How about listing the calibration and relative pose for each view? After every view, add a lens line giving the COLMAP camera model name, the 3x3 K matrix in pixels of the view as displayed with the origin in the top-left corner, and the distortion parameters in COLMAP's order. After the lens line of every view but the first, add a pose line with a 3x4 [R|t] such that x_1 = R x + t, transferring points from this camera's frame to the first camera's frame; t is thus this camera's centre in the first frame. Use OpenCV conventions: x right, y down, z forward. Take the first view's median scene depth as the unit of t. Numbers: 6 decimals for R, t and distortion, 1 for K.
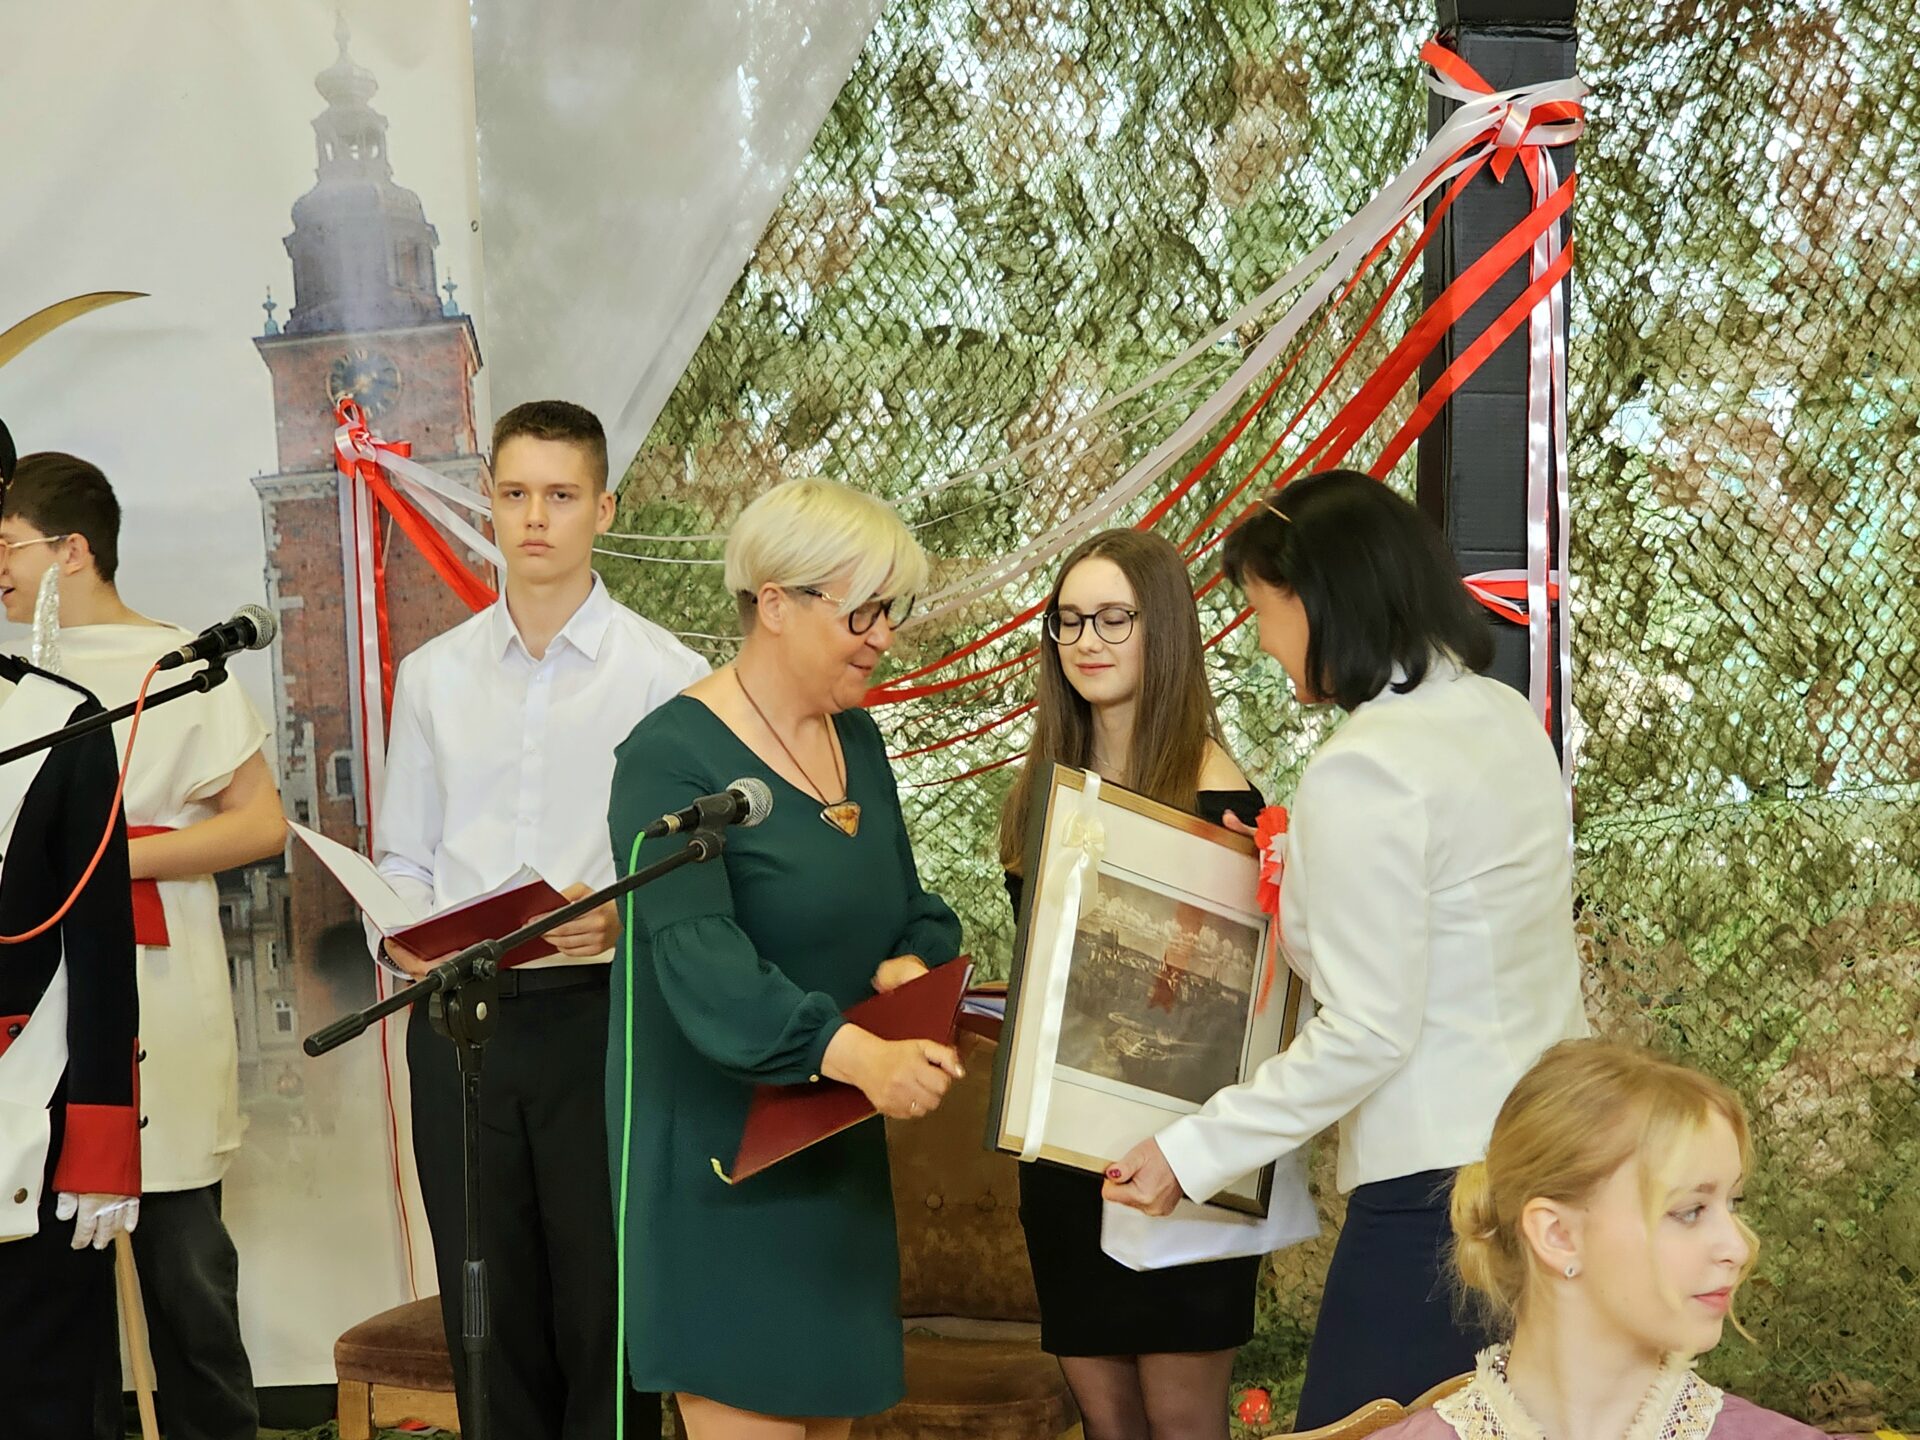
lens RADIAL K [[4335.7, 0, 927.5], [0, 4335.7, 764.1], [0, 0, 1]] dist [0.175157, 0.000000]
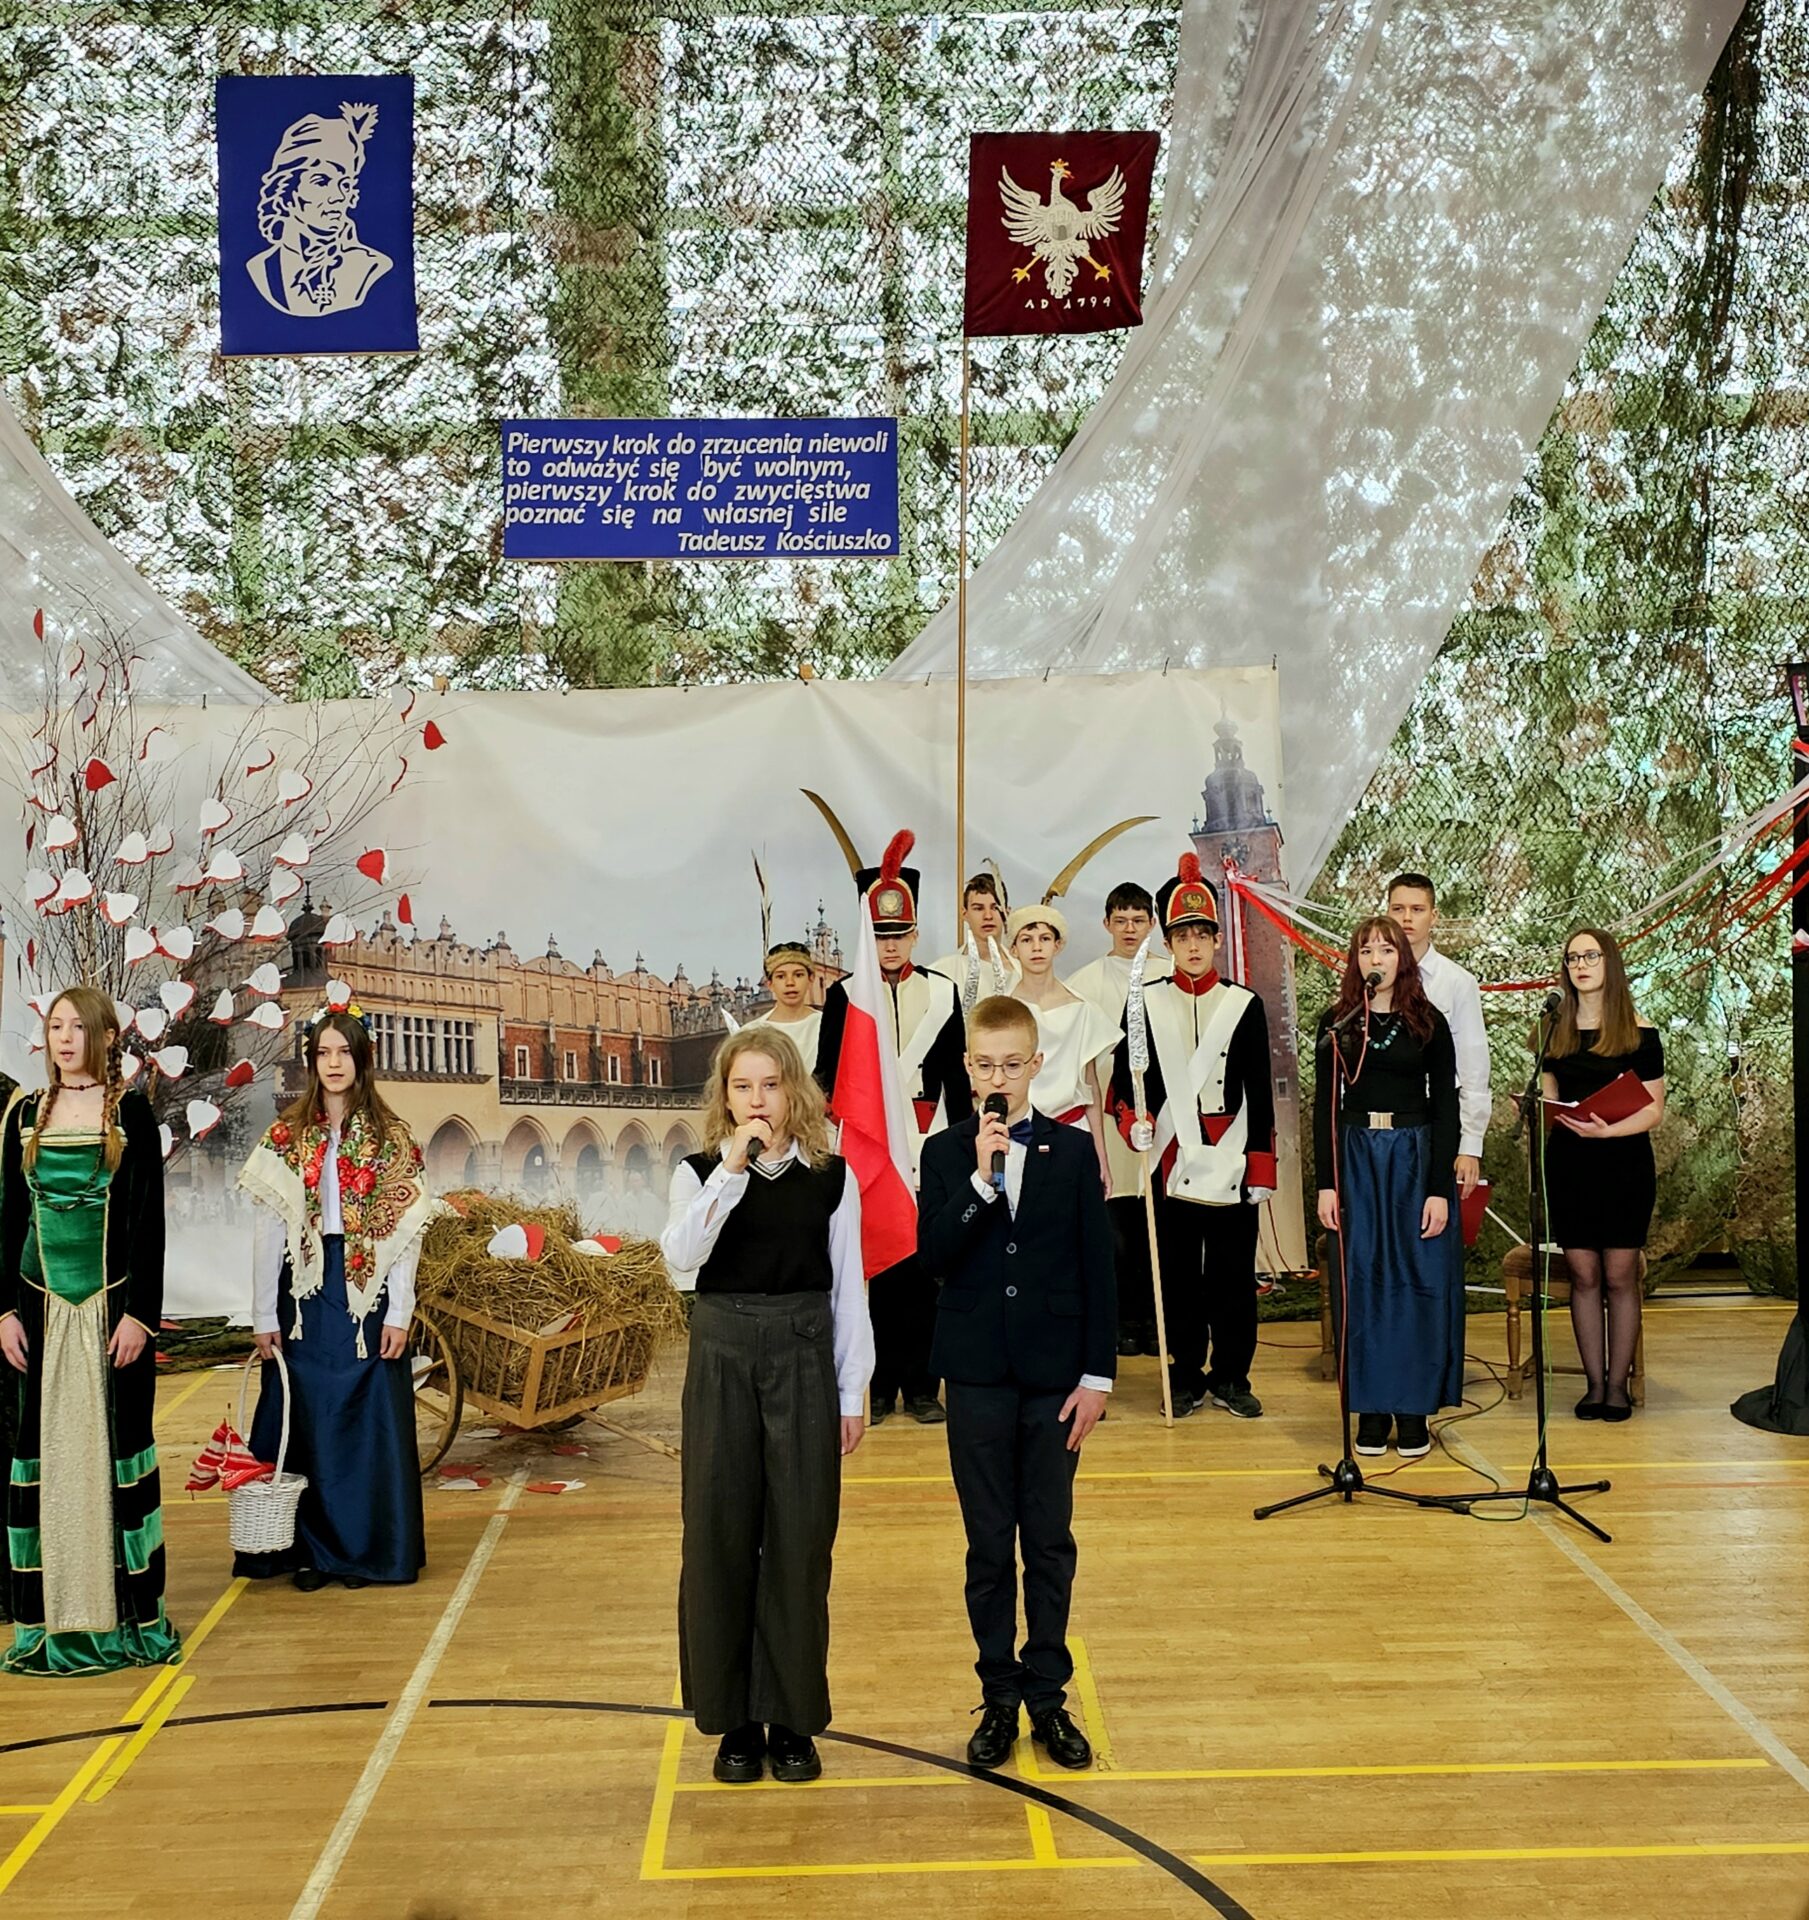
lens RADIAL K [[2577.6, 0, 873.1], [0, 2577.6, 858.4], [0, 0, 1]] dist [0.096063, 0.000000]
pose [[0.998846, -0.008867, -0.047193, -0.238090], [0.006407, 0.998625, -0.052027, -0.010283], [0.047590, 0.051665, 0.997530, -0.389458]]
